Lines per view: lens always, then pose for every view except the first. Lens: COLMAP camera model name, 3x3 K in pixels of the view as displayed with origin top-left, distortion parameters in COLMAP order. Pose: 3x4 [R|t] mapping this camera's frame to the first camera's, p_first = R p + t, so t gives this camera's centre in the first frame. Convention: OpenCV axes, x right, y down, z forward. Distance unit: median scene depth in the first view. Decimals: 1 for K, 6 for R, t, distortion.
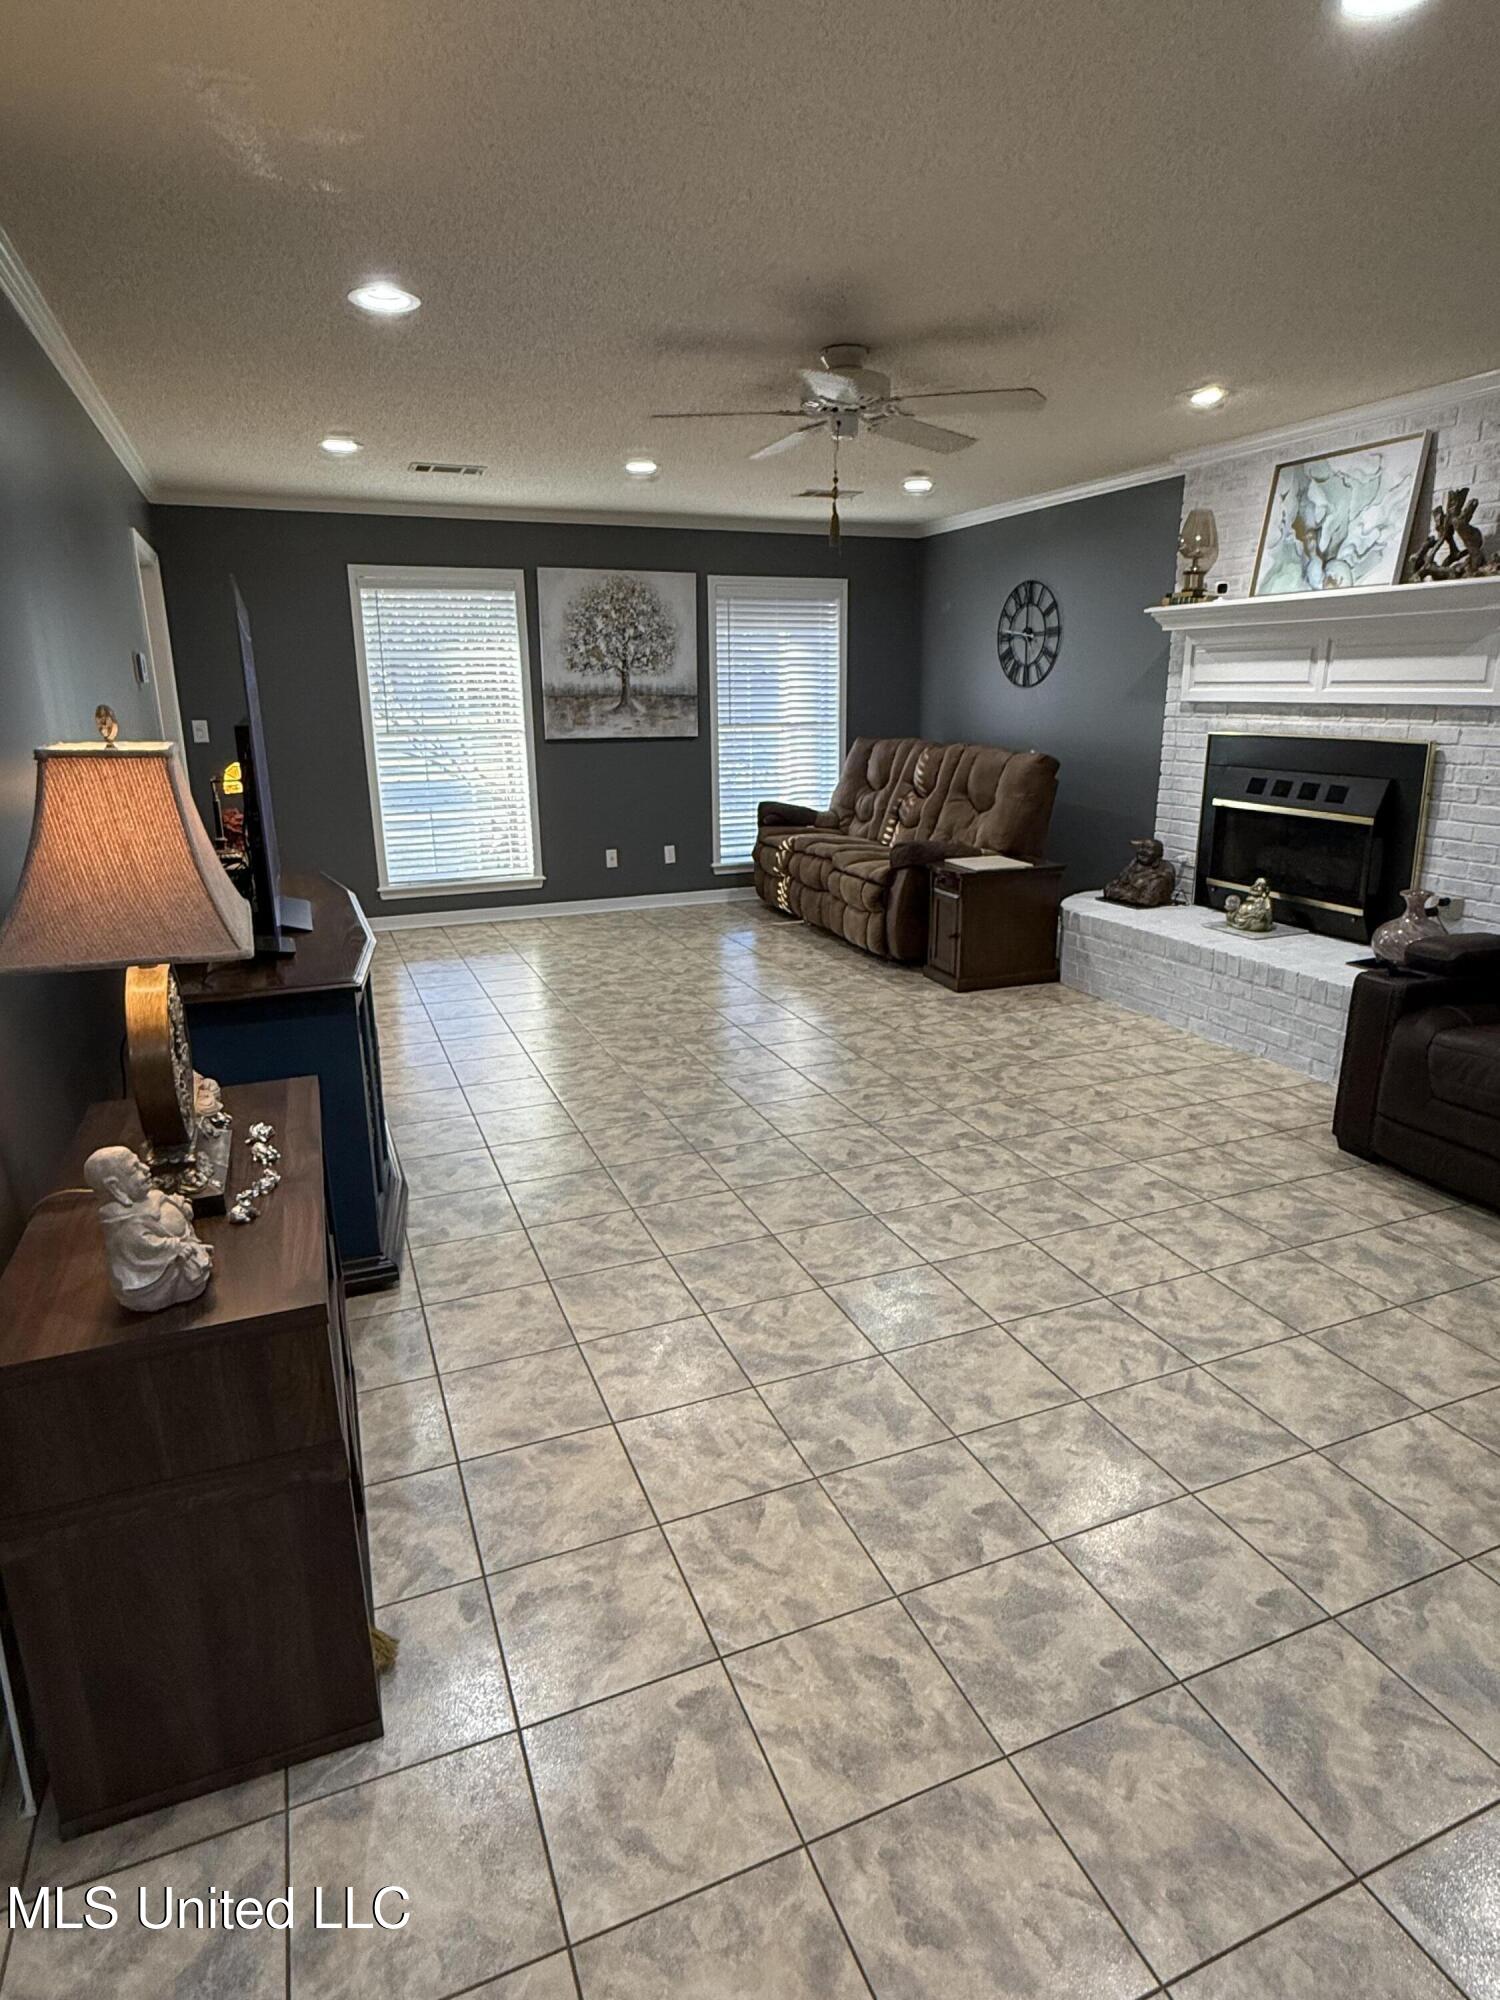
lens RADIAL K [[1134.1, 0, 753.0], [0, 1134.1, 995.0], [0, 0, 1]] dist [-0.005388, -0.000698]
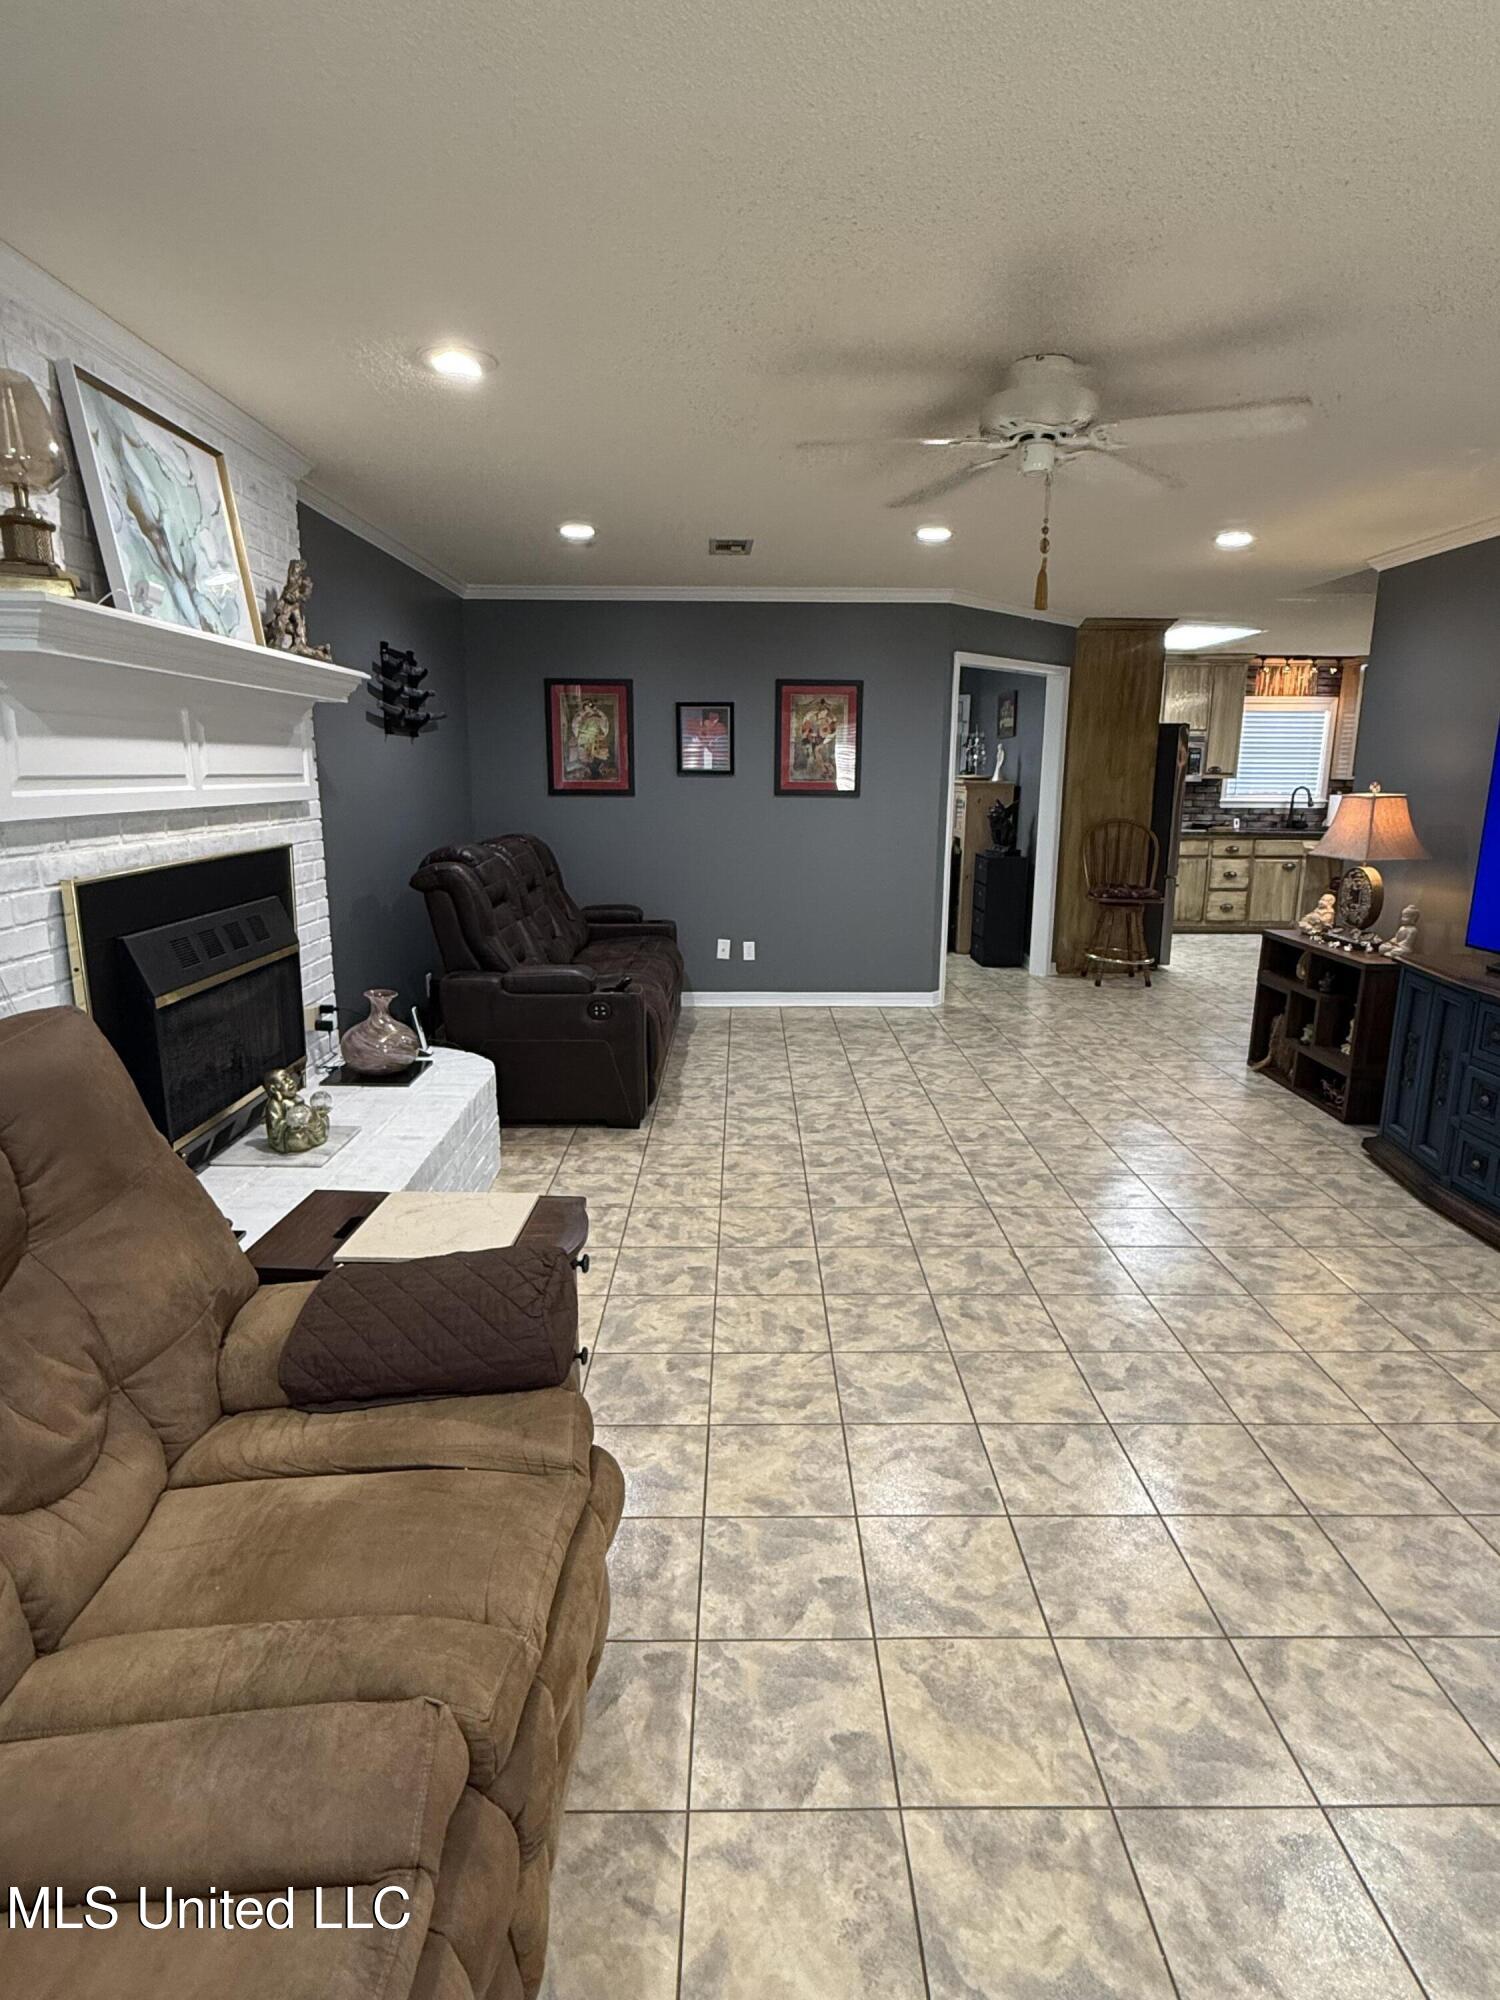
lens RADIAL K [[1057.8, 0, 756.5], [0, 1057.8, 1003.1], [0, 0, 1]] dist [-0.000889, -0.000302]
pose [[-0.929428, -0.076857, 0.360910, -0.032708], [0.099557, 0.889569, 0.445820, -0.493298], [-0.355319, 0.450289, -0.819139, 1.782289]]
